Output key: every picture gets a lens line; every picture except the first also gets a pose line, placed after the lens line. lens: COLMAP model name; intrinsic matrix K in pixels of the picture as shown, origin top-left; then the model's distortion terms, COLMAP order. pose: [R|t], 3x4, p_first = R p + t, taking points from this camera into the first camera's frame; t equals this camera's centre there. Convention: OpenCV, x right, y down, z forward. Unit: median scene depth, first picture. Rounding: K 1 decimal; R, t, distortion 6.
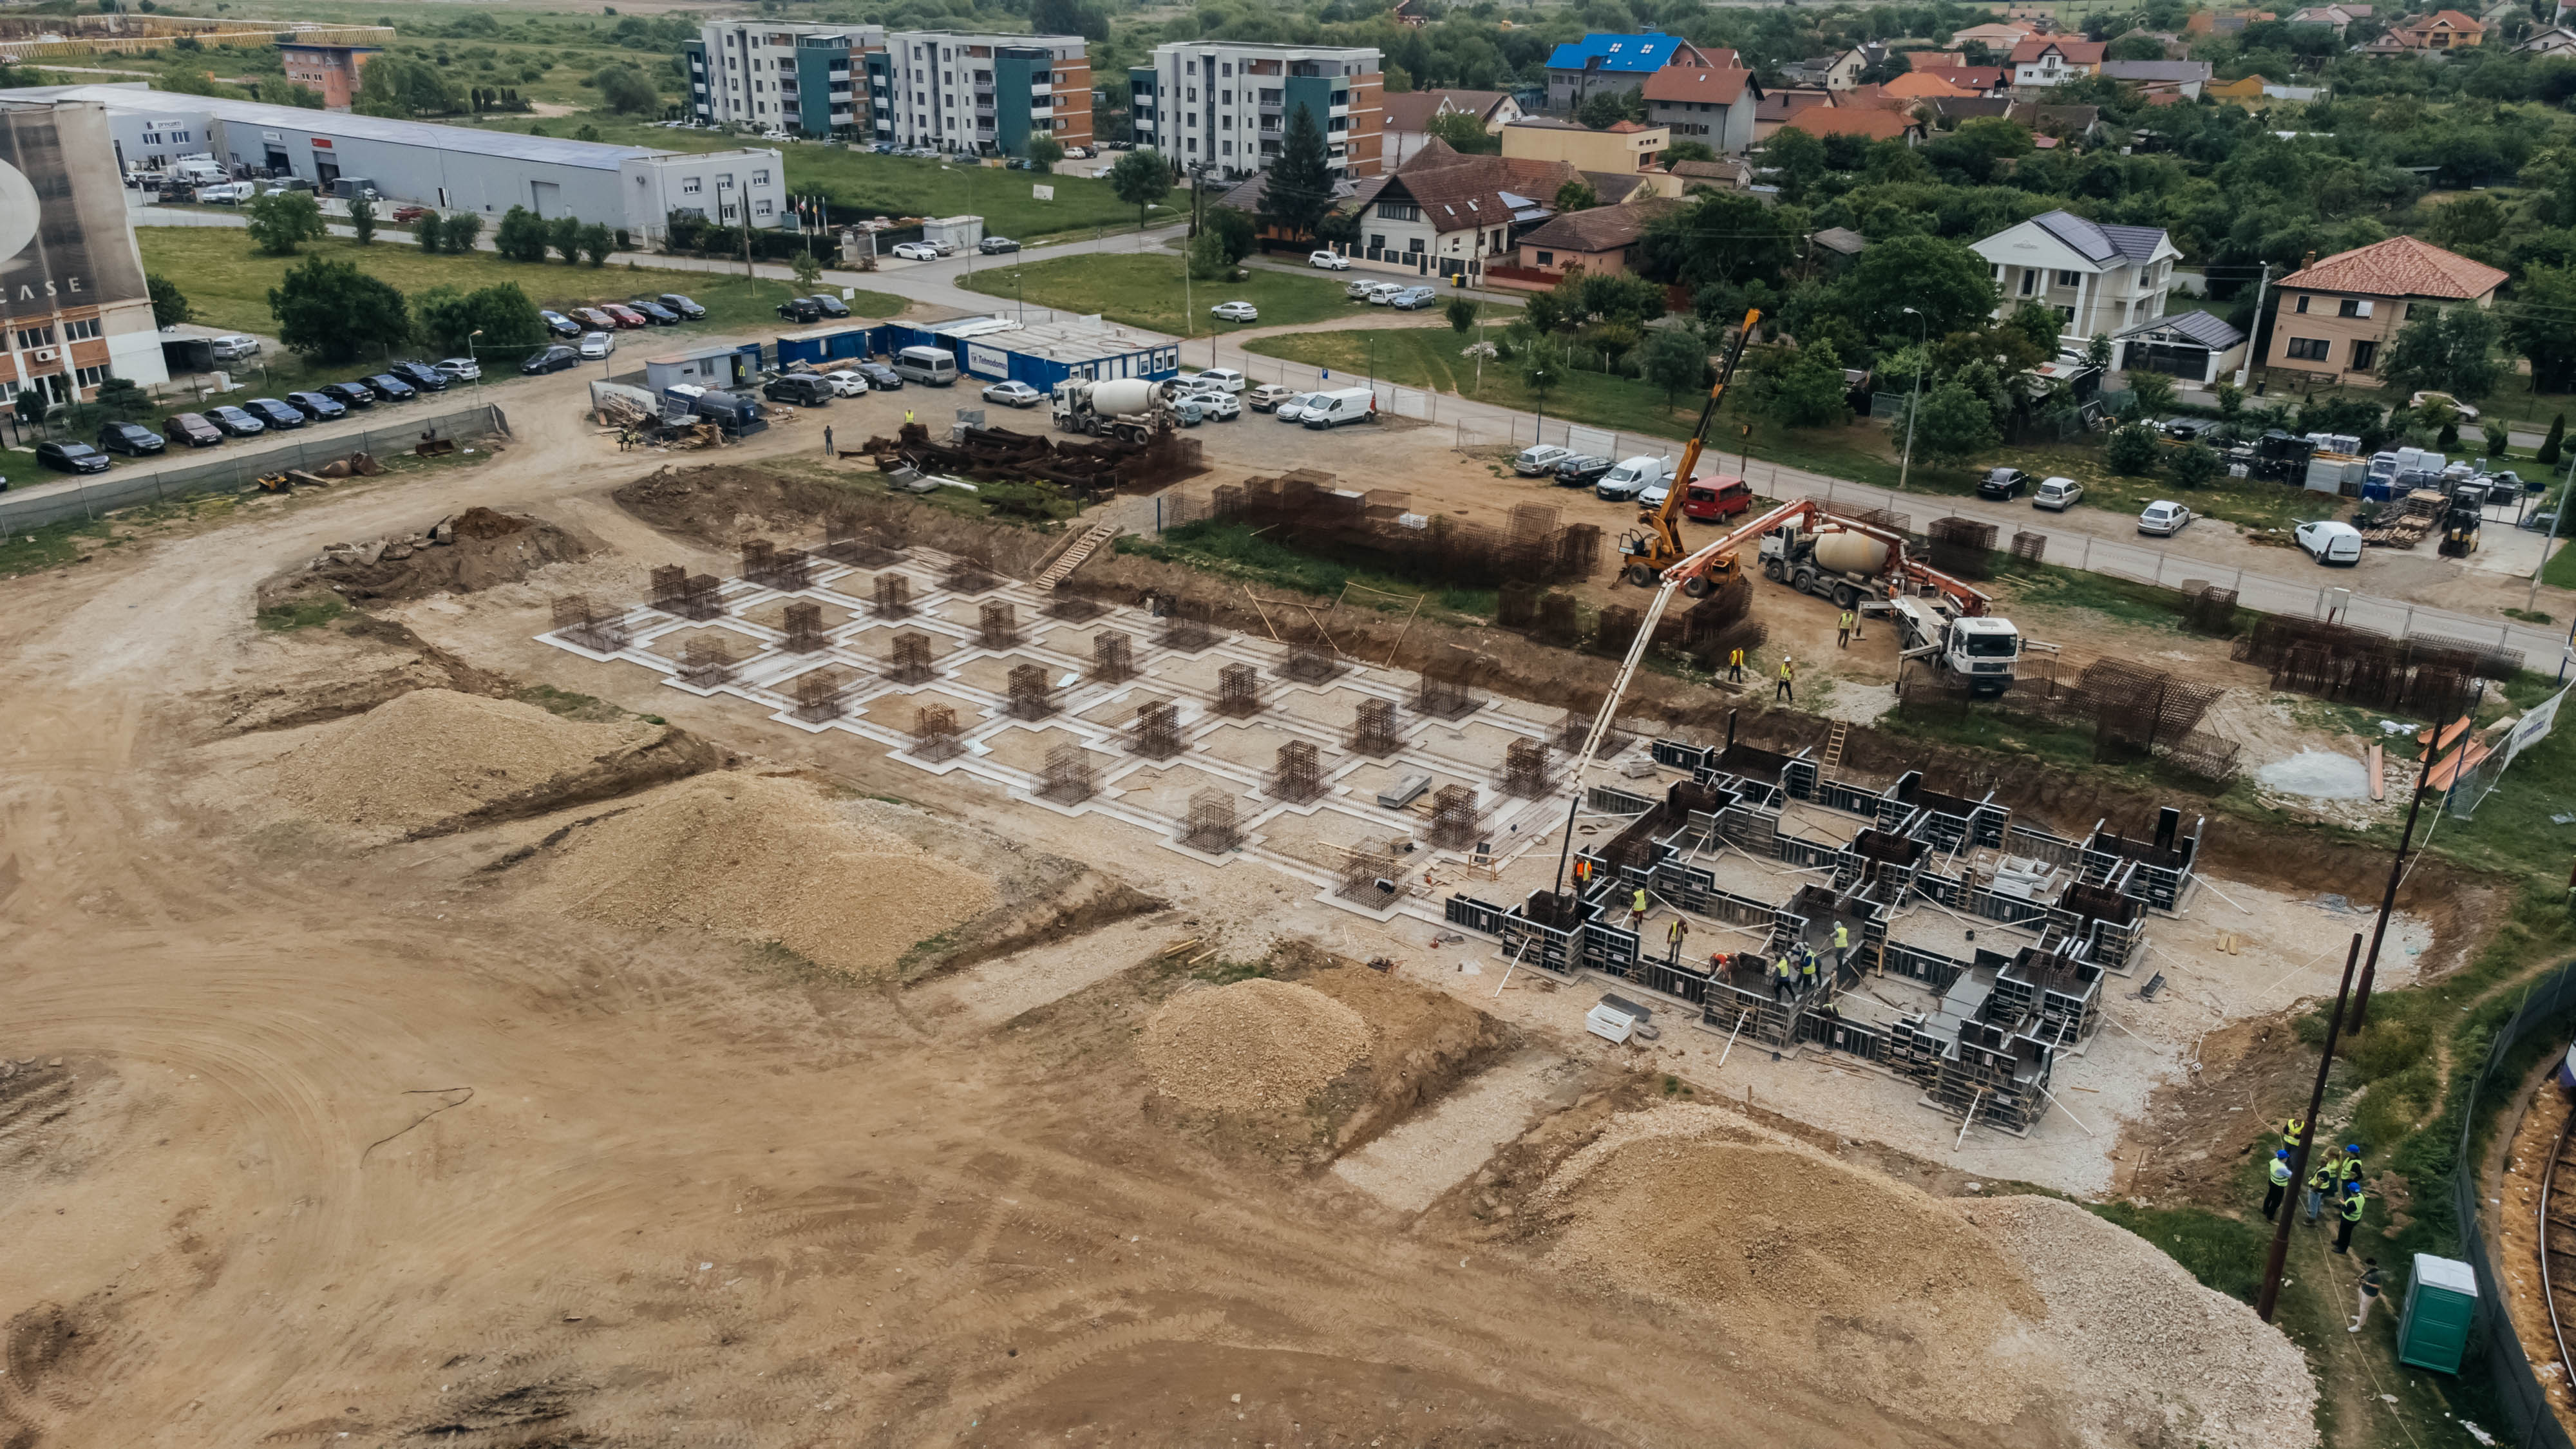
lens RADIAL K [[1850.2, 0, 1256.5], [0, 1850.2, 727.4], [0, 0, 1]] dist [0.031206, -0.001669]
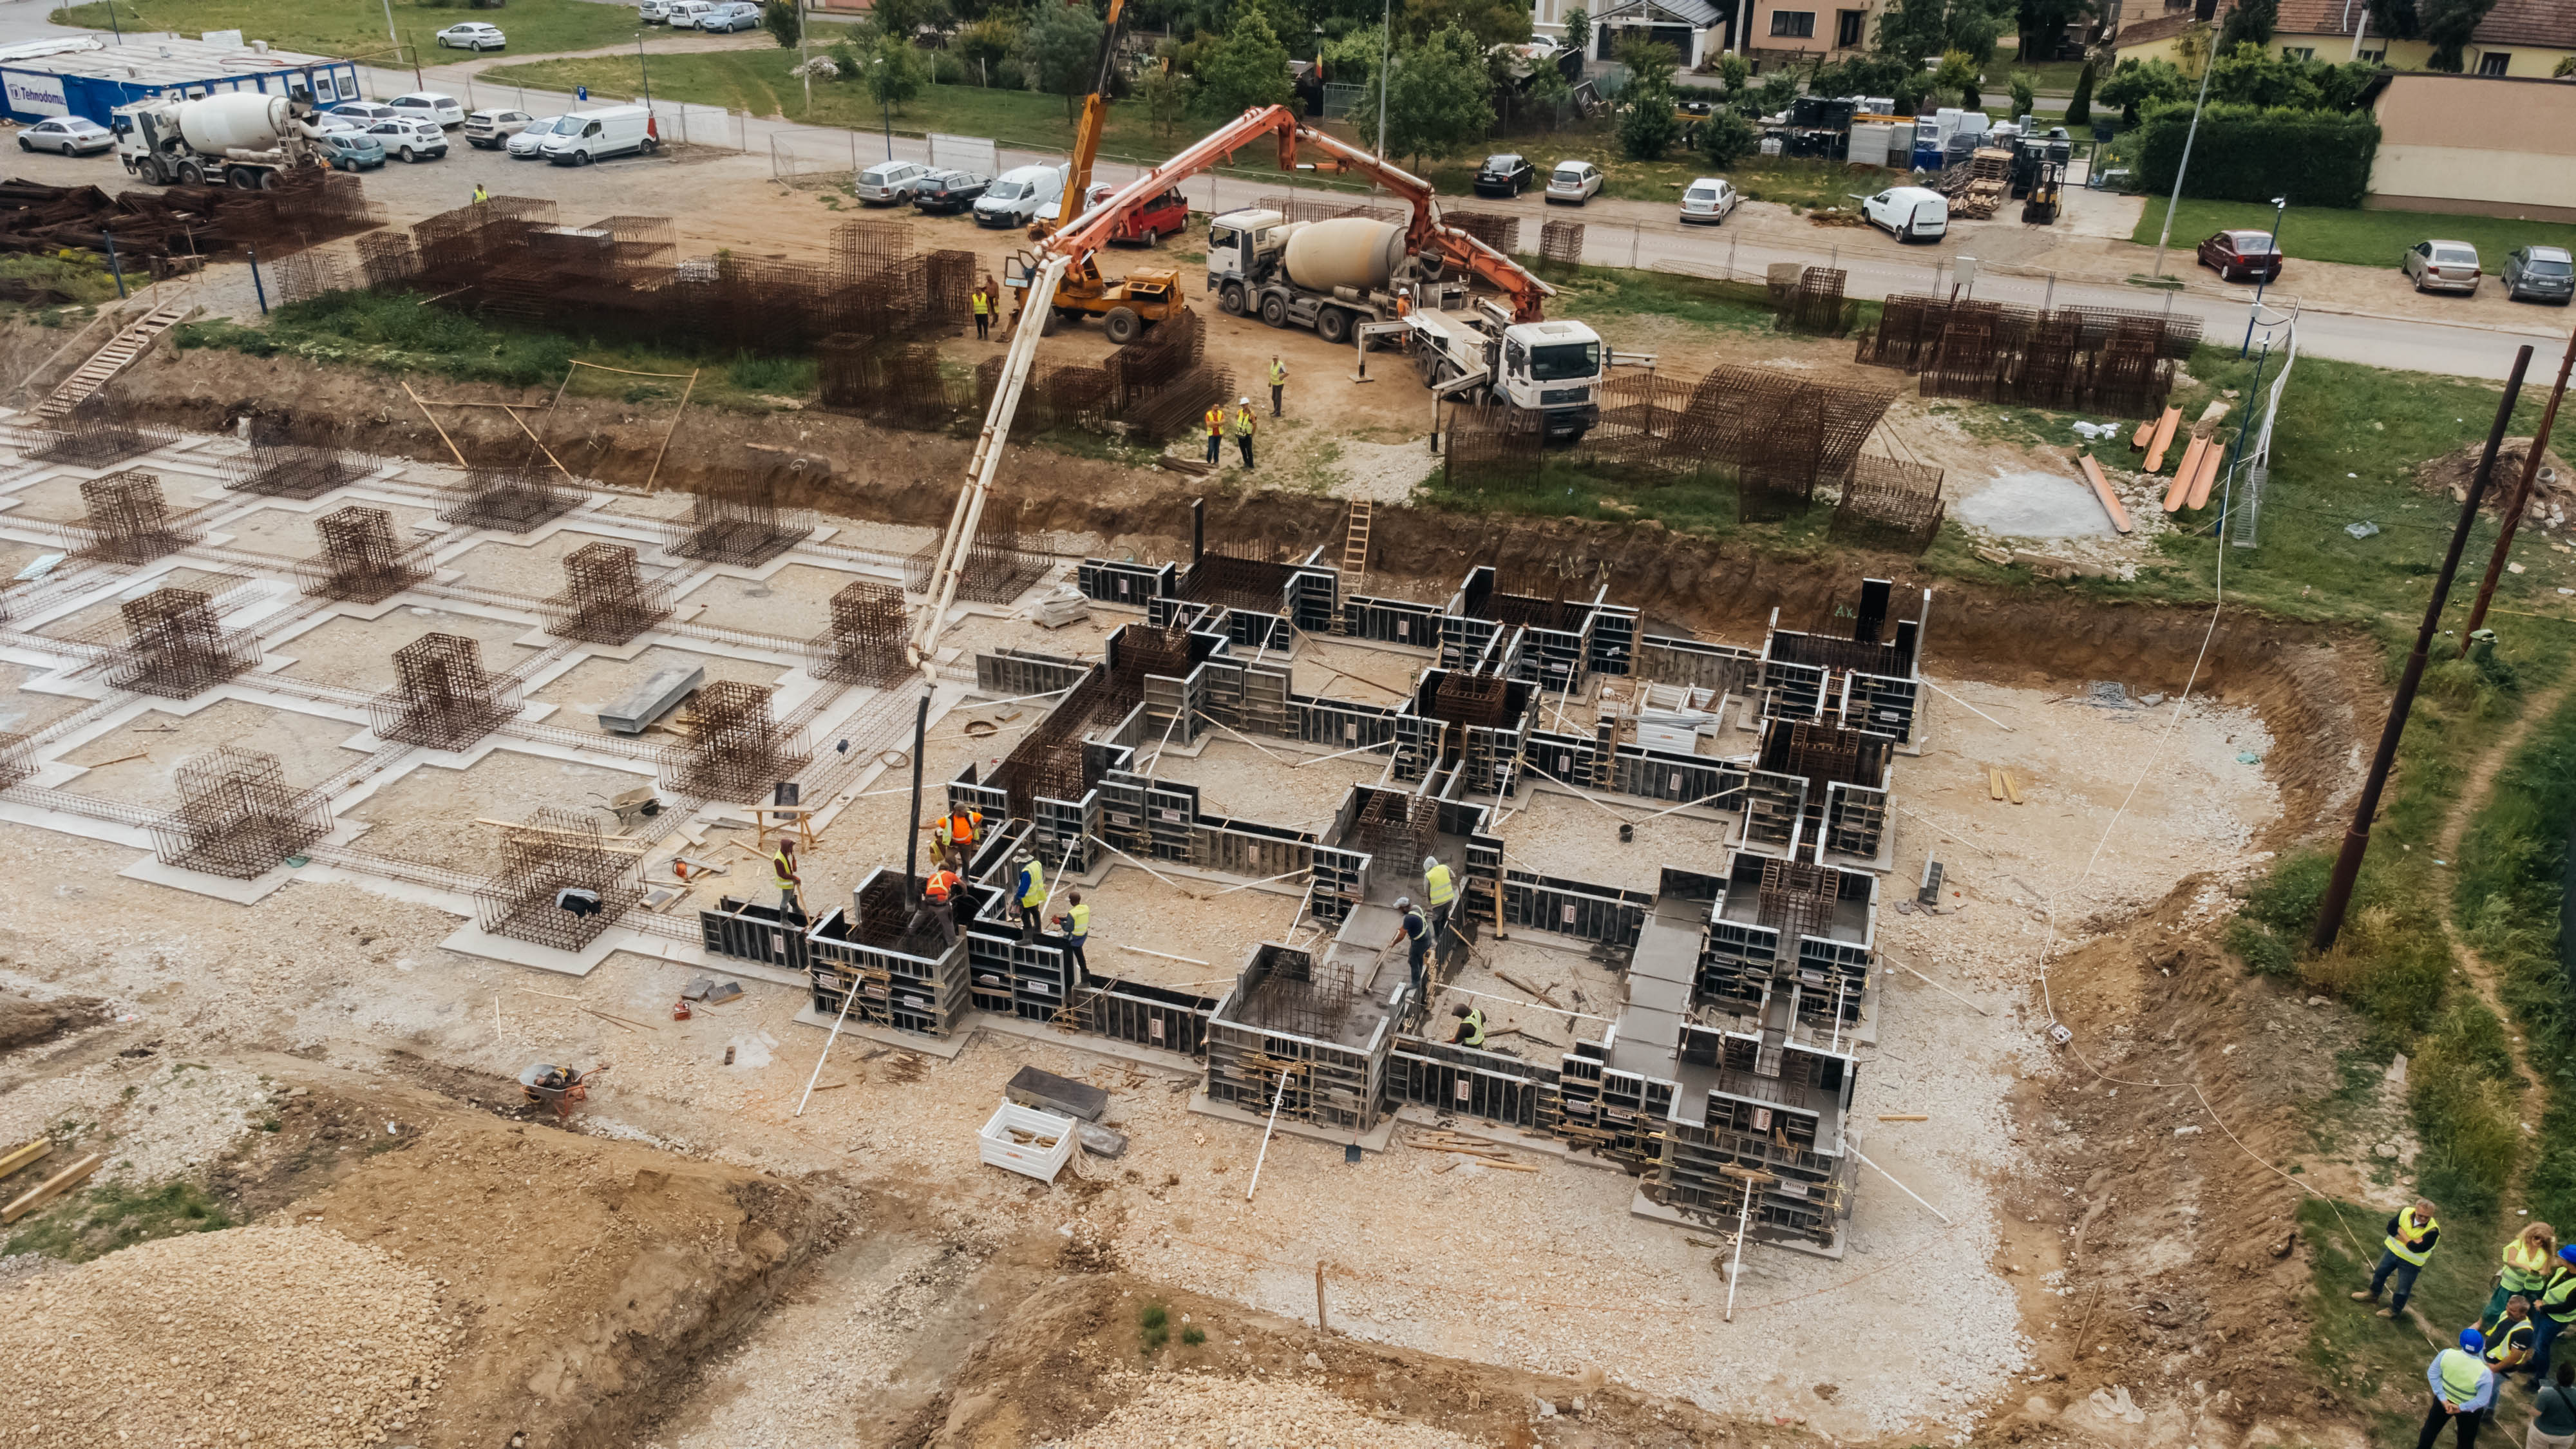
lens RADIAL K [[1891.1, 0, 1288.0], [0, 1891.1, 724.5], [0, 0, 1]] dist [0.045457, 0.001354]
pose [[0.950283, -0.133013, 0.281549, 0.087868], [0.109333, 0.989135, 0.098277, 0.005416], [-0.291562, -0.062608, 0.954501, 0.343770]]
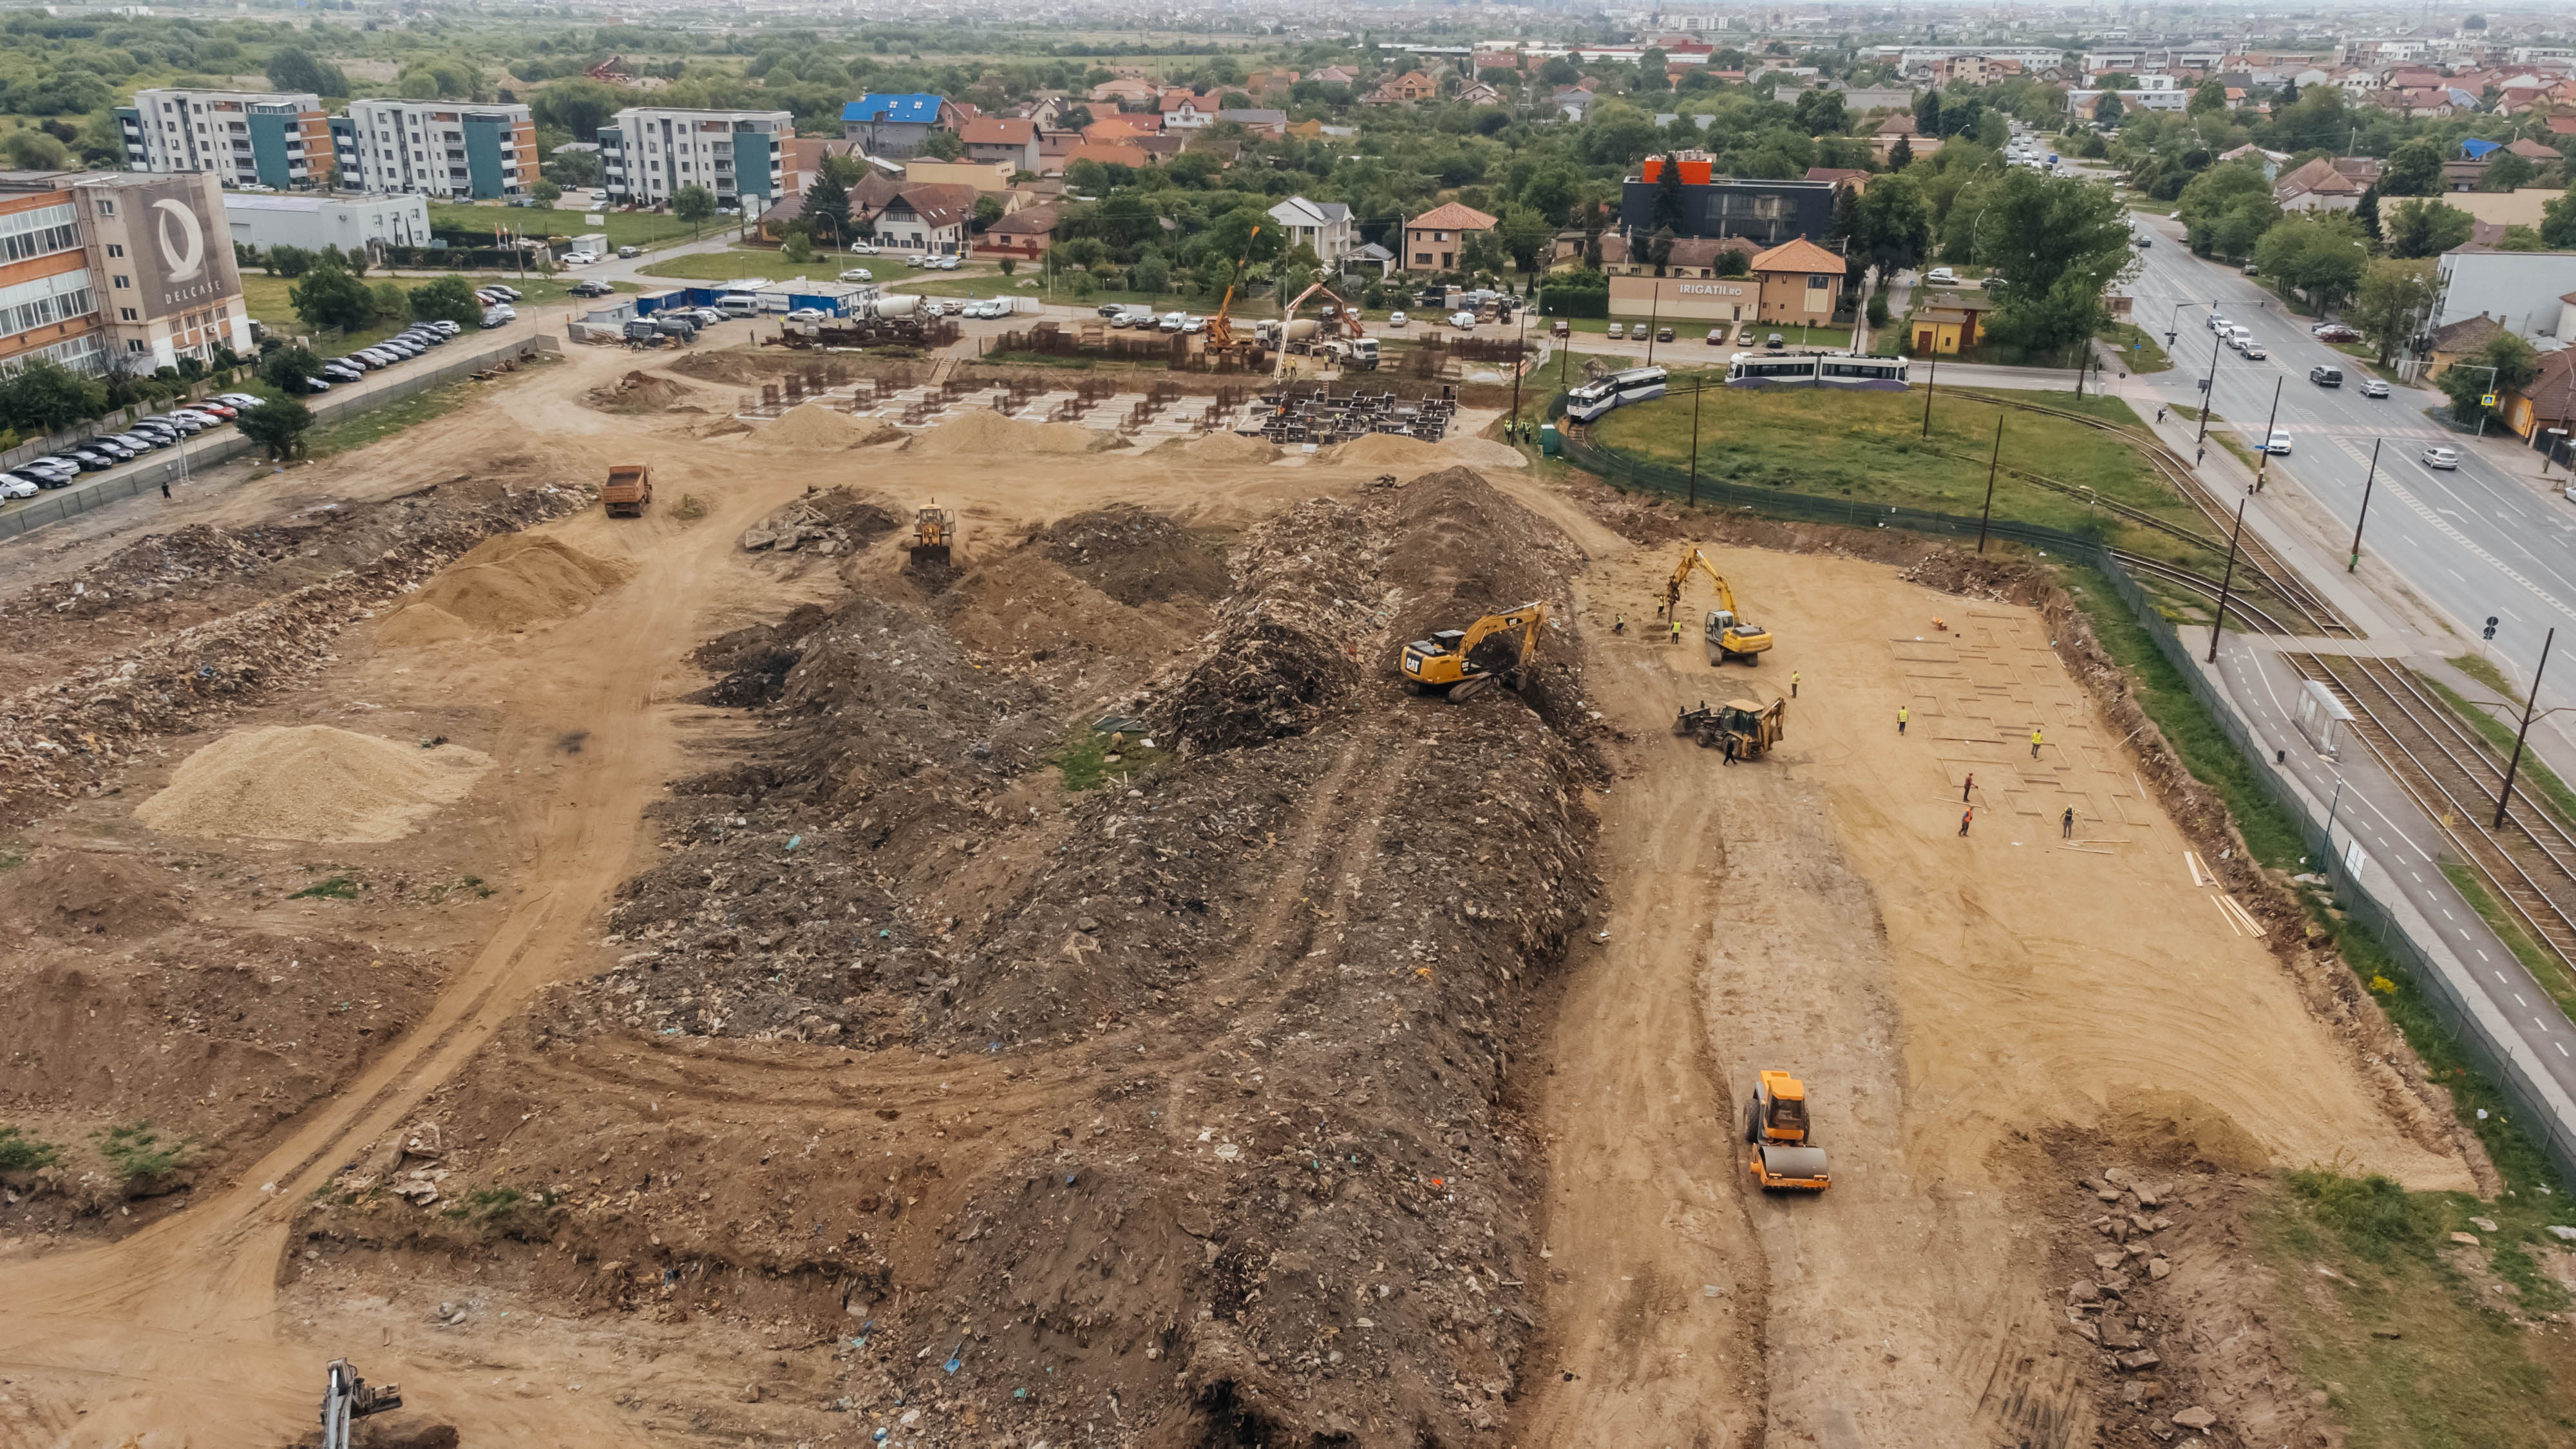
lens RADIAL K [[1797.2, 0, 1290.4], [0, 1797.2, 683.0], [0, 0, 1]] dist [-0.063297, 0.159151]
pose [[0.886418, -0.155487, 0.435989, -0.766642], [0.168957, 0.985591, 0.007982, 0.335362], [-0.430948, 0.066588, 0.899917, -1.034428]]
